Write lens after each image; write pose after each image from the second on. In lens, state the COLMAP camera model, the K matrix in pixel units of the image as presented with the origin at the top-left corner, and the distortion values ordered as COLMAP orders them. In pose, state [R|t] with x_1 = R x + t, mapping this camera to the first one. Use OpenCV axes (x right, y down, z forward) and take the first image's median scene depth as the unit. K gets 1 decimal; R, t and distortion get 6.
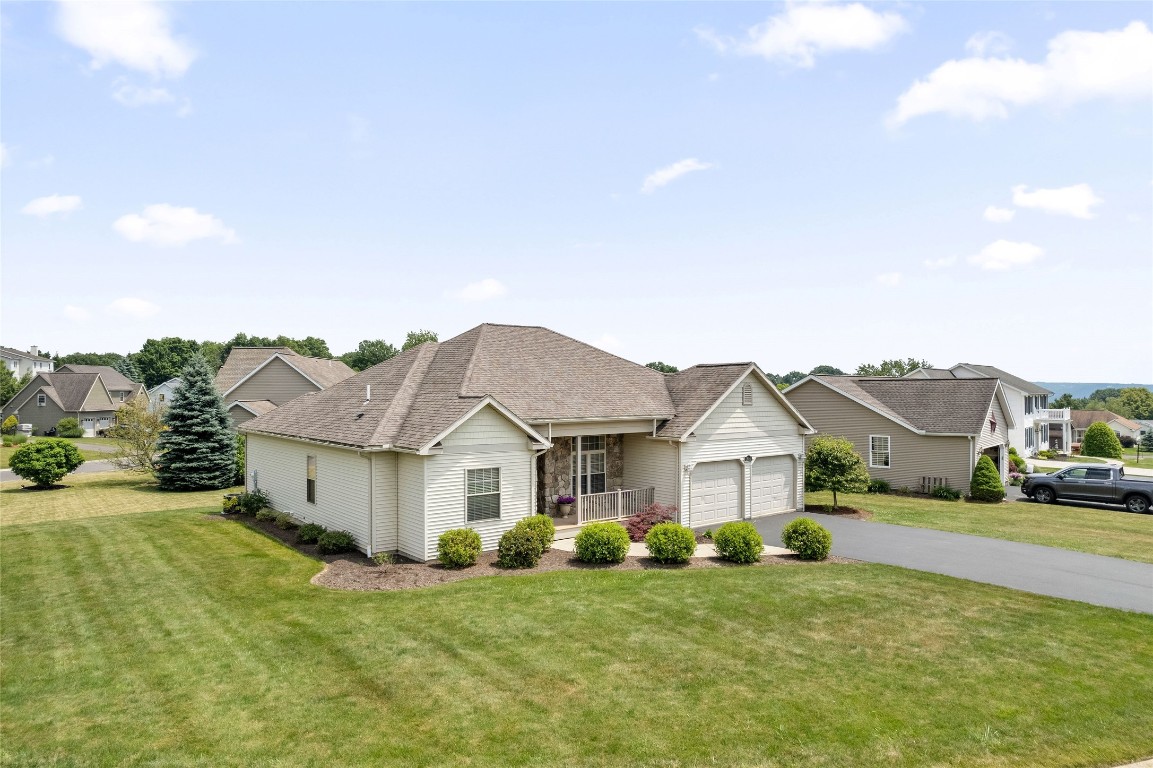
lens RADIAL K [[735.1, 0, 581.6], [0, 735.1, 384.9], [0, 0, 1]] dist [-0.075425, 0.066567]
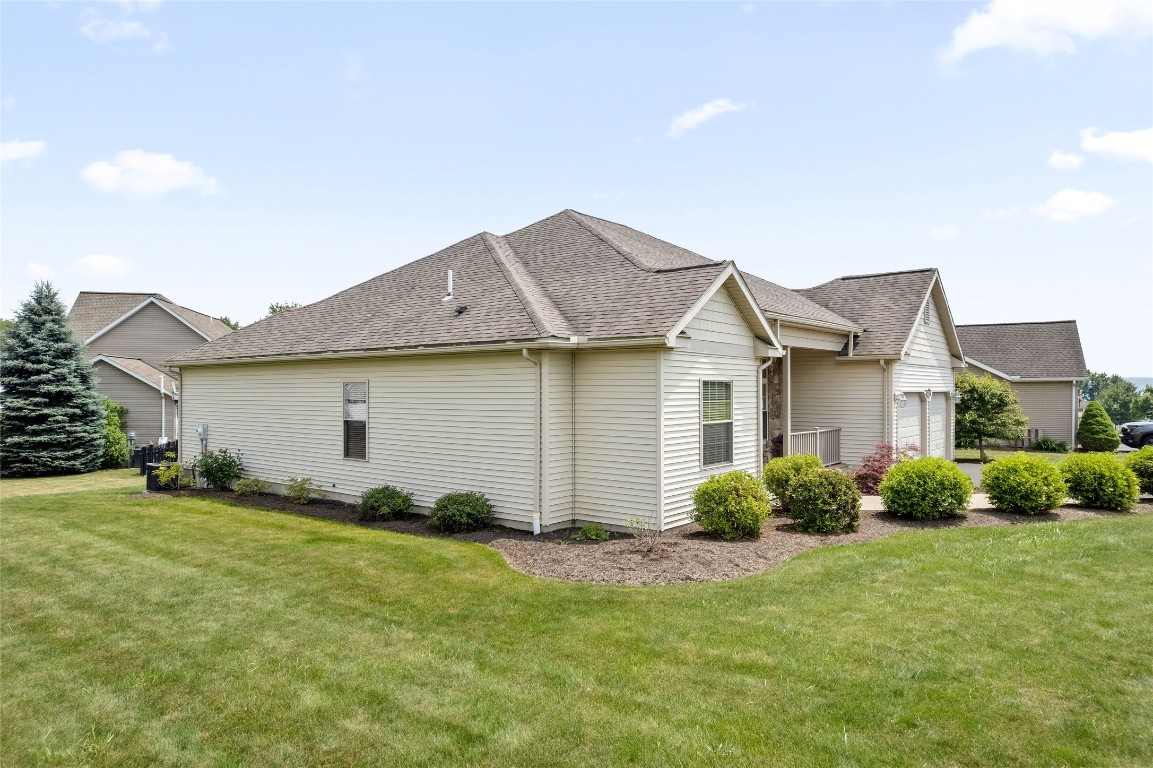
lens RADIAL K [[735.1, 0, 581.6], [0, 735.1, 384.9], [0, 0, 1]] dist [-0.075425, 0.066567]
pose [[0.974367, 0.001733, 0.224958, -0.282386], [-0.002246, 0.999995, 0.002026, 0.085335], [-0.224953, -0.002479, 0.974366, 0.309665]]
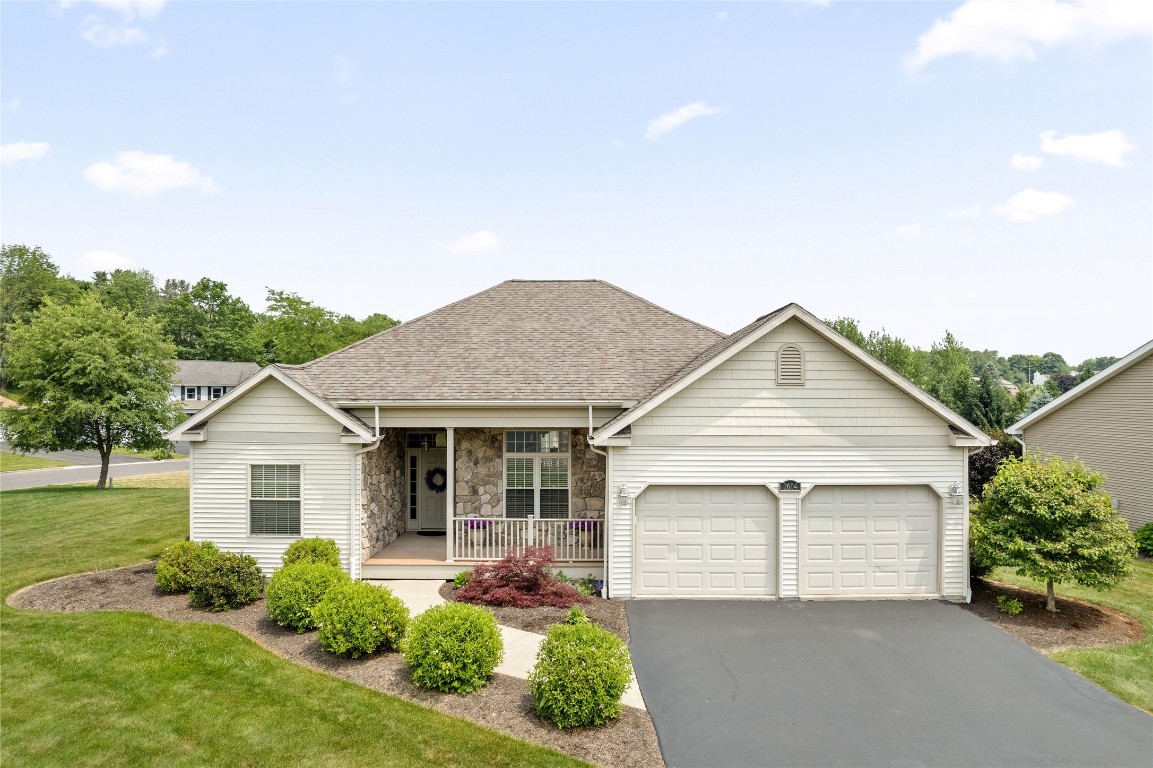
lens RADIAL K [[735.1, 0, 581.6], [0, 735.1, 384.9], [0, 0, 1]] dist [-0.075425, 0.066567]
pose [[0.771725, -0.002140, -0.635953, 0.418756], [0.003746, 0.999992, 0.001181, 0.024740], [0.635945, -0.003294, 0.771727, 0.463946]]
